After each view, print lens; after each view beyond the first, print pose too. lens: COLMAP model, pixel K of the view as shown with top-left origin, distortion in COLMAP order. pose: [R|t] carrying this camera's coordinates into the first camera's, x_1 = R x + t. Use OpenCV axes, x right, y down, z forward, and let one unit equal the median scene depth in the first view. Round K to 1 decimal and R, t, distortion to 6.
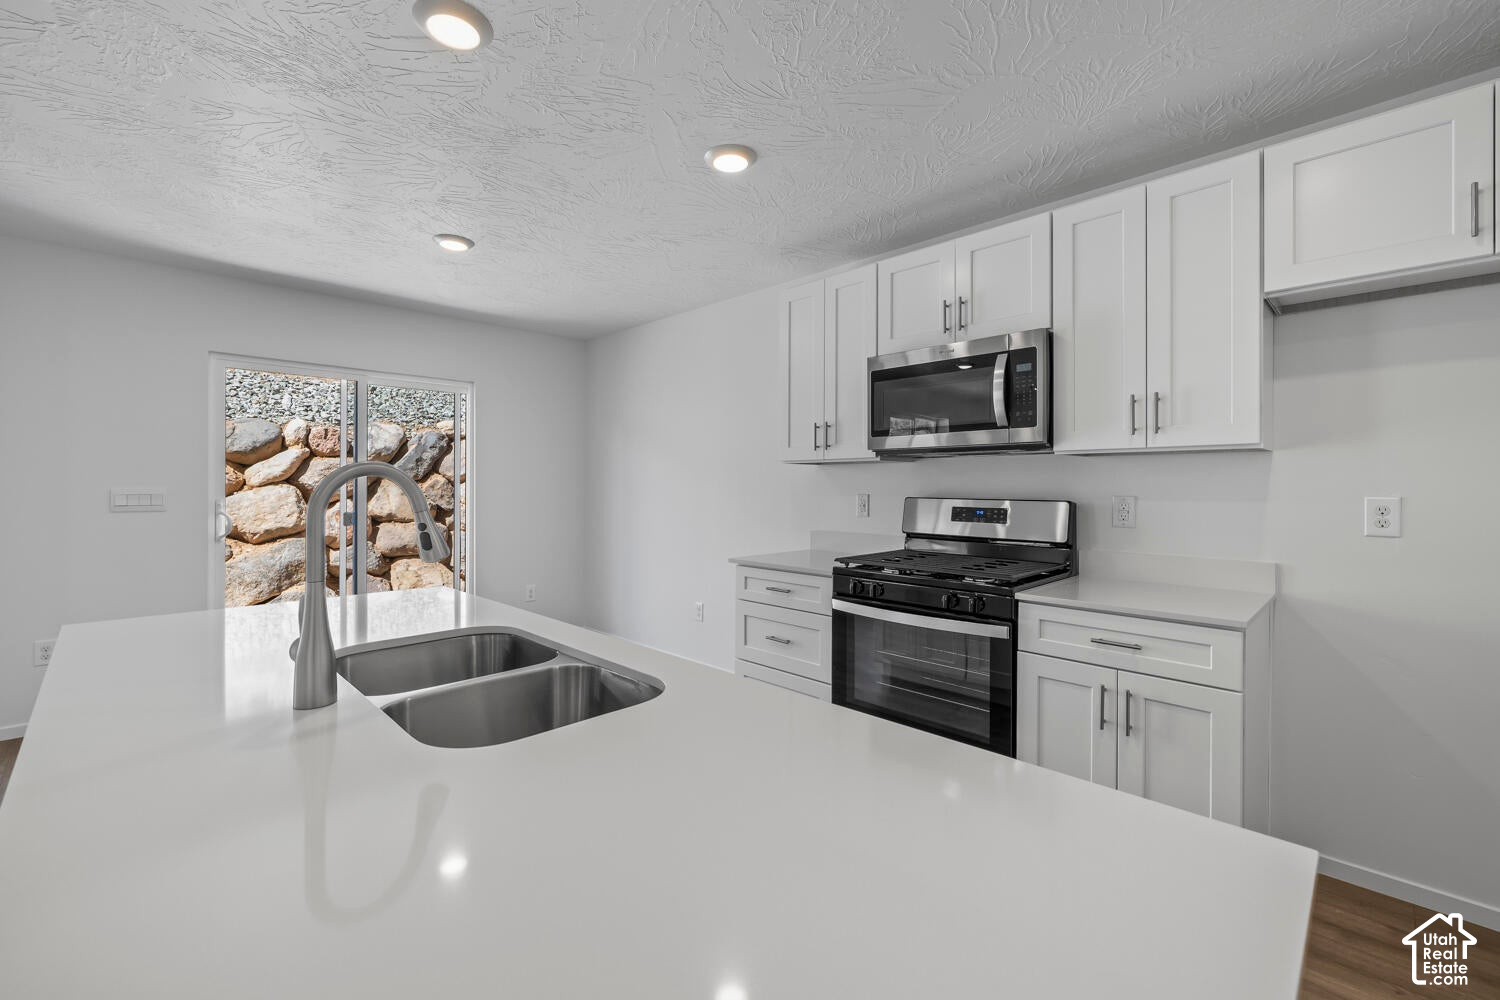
lens RADIAL K [[628.4, 0, 748.2], [0, 628.4, 487.0], [0, 0, 1]] dist [0.002124, -0.000269]
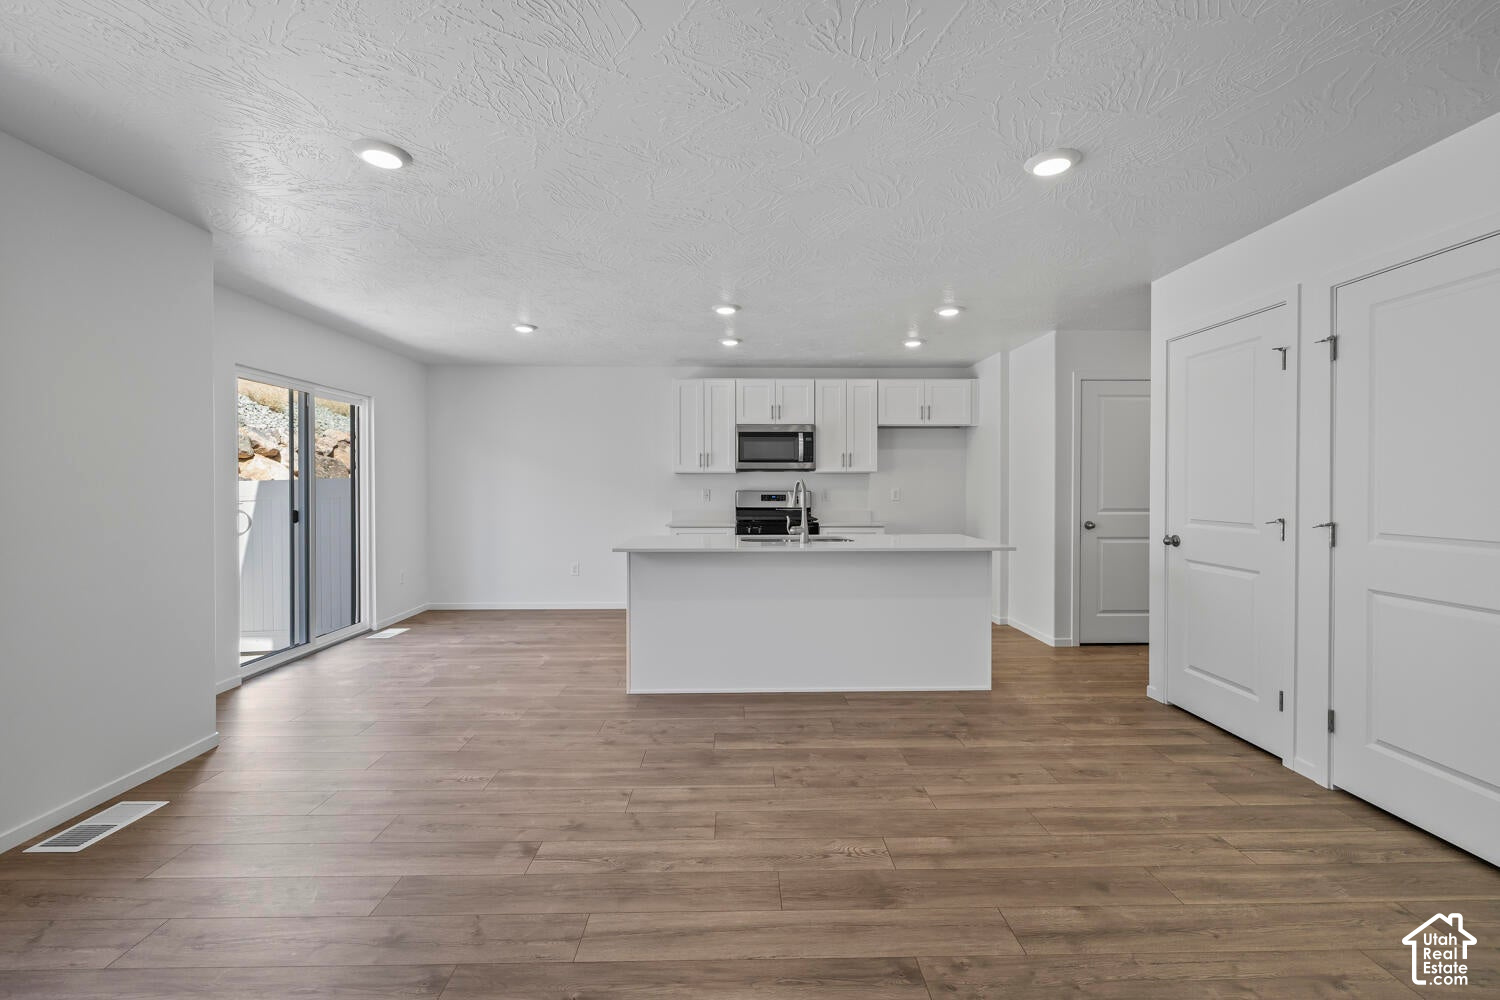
lens RADIAL K [[628.4, 0, 744.4], [0, 628.4, 495.6], [0, 0, 1]] dist [0.002124, -0.000269]
pose [[0.695049, -0.013265, 0.718840, -1.369044], [0.003529, 0.999881, 0.015038, 0.001961], [-0.718954, -0.007915, 0.695013, -0.516002]]
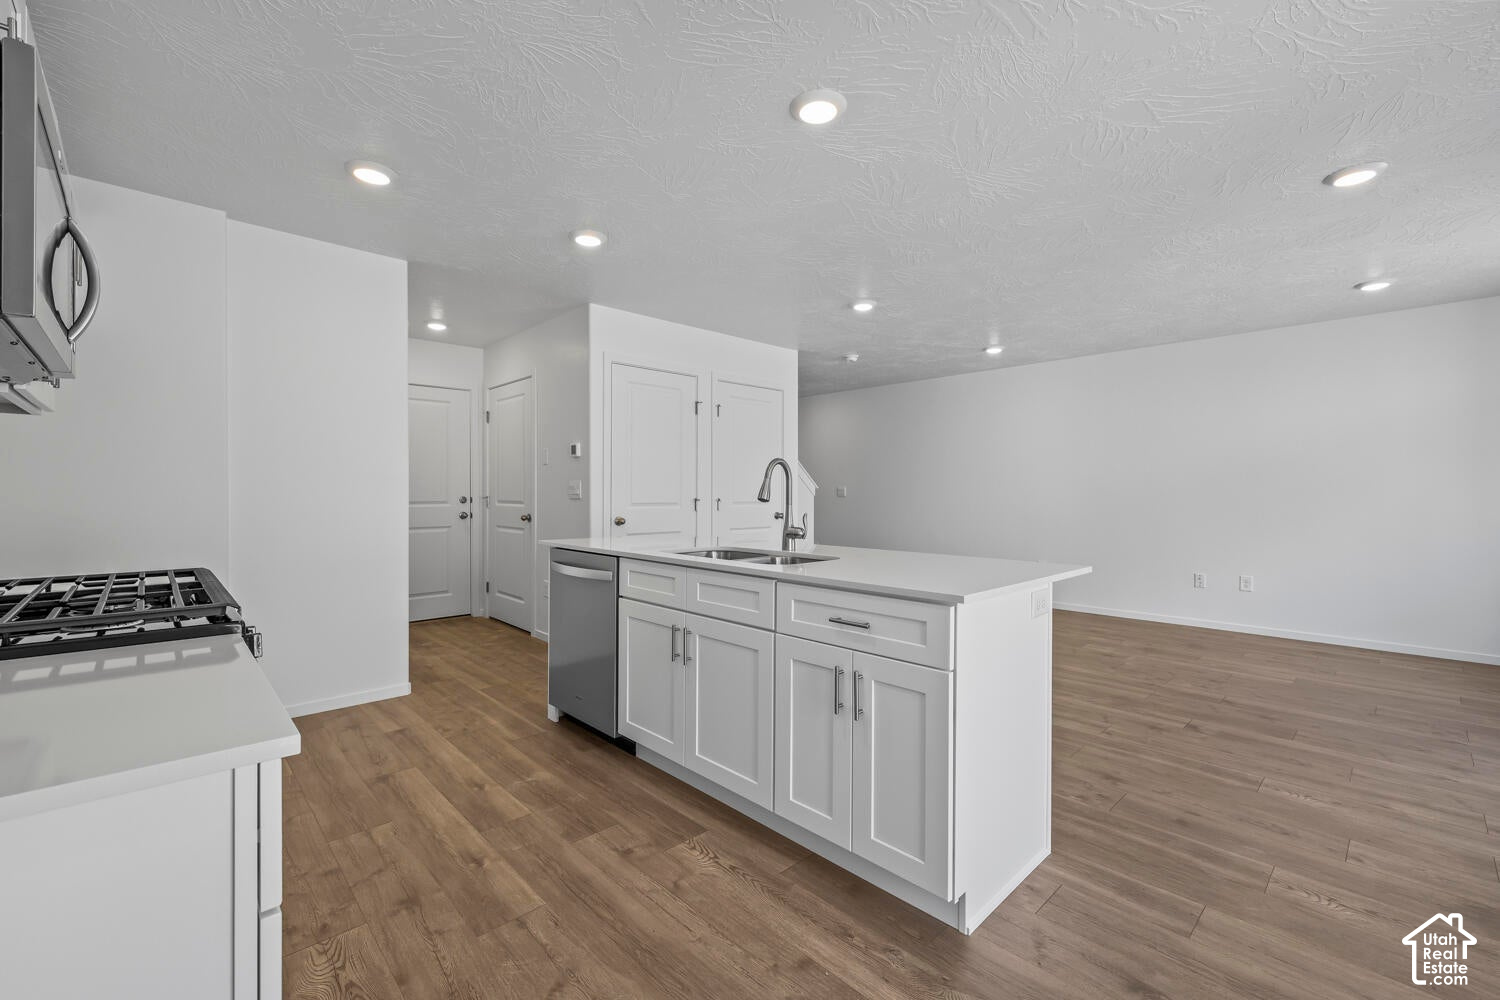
lens RADIAL K [[628.4, 0, 749.4], [0, 628.4, 498.4], [0, 0, 1]] dist [0.002124, -0.000269]
pose [[-0.999698, -0.003297, 0.024361, -0.216582], [-0.002992, 0.999917, 0.012540, 0.034575], [-0.024400, 0.012463, -0.999625, 1.380946]]
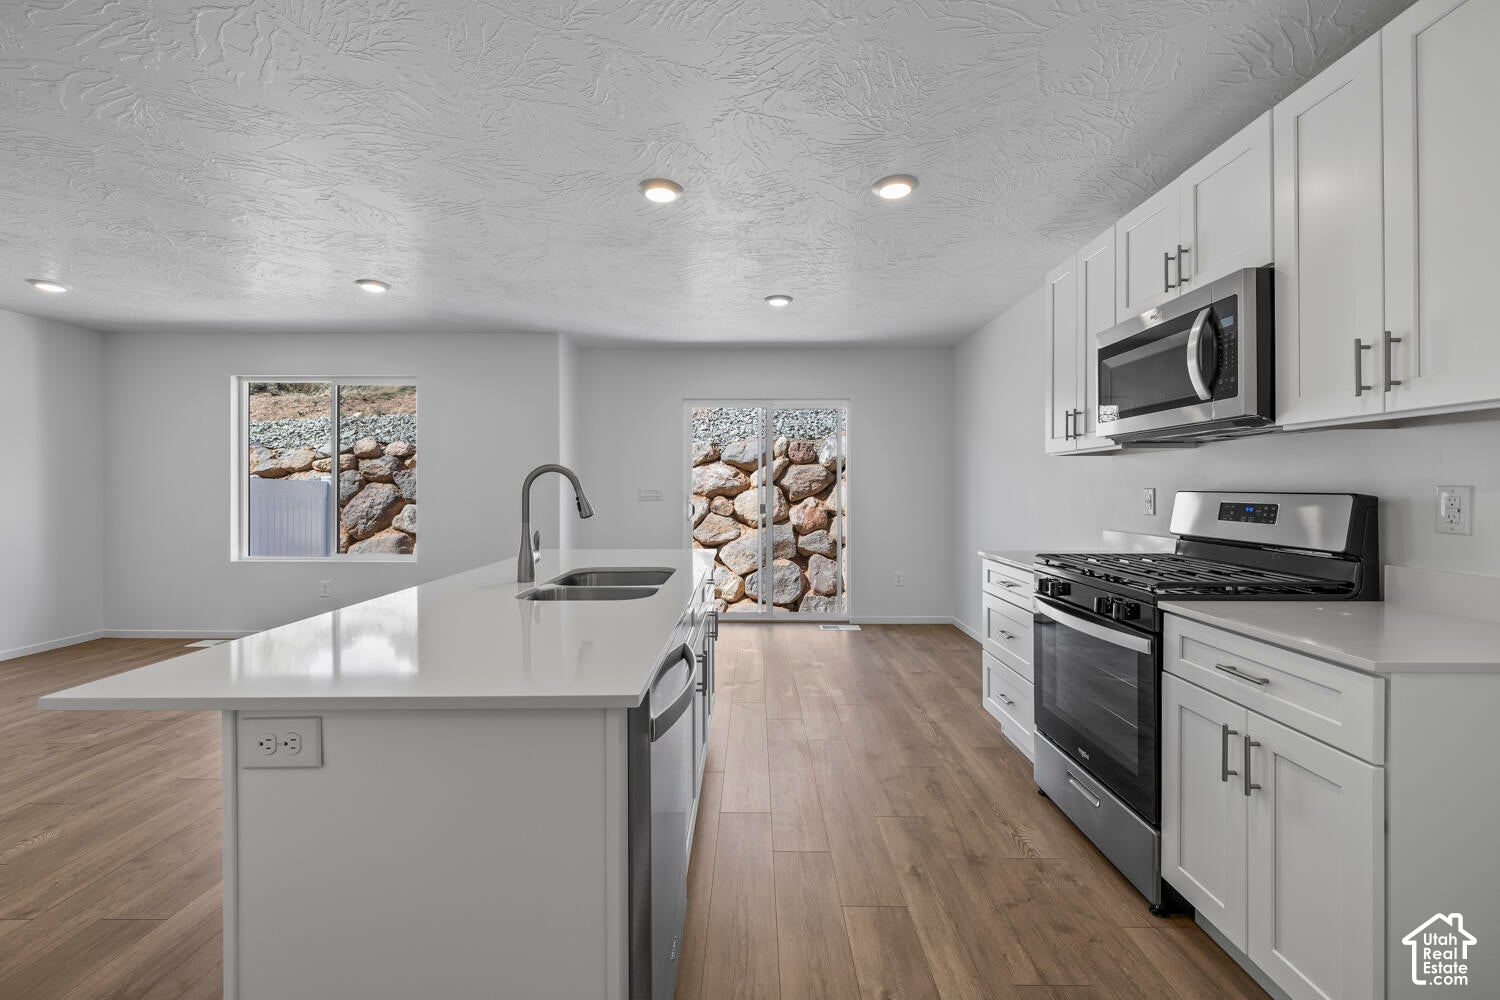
lens RADIAL K [[628.4, 0, 750.8], [0, 628.4, 489.4], [0, 0, 1]] dist [0.002124, -0.000269]
pose [[0.703957, -0.001363, -0.710242, 0.496817], [0.000192, 0.999998, -0.001729, 0.017111], [0.710243, 0.001081, 0.703956, 0.021479]]
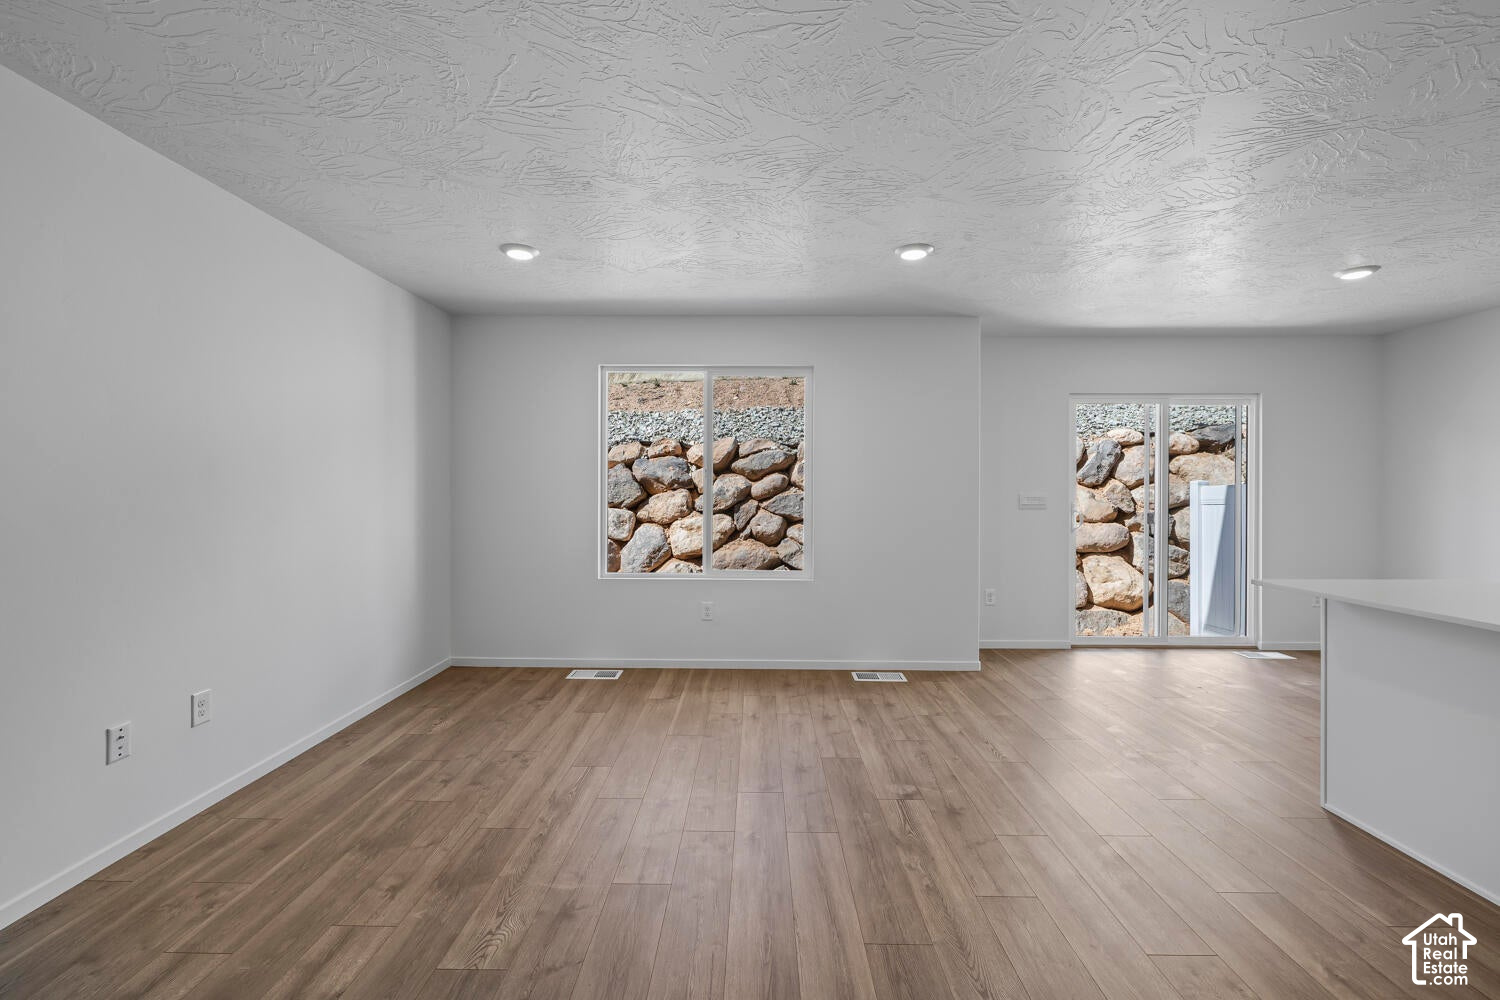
lens RADIAL K [[628.4, 0, 754.6], [0, 628.4, 490.7], [0, 0, 1]] dist [0.002124, -0.000269]
pose [[0.702280, 0.002103, -0.711898, -0.480190], [-0.002203, 0.999997, 0.000780, -0.001322], [0.711897, 0.001021, 0.702283, -0.606790]]
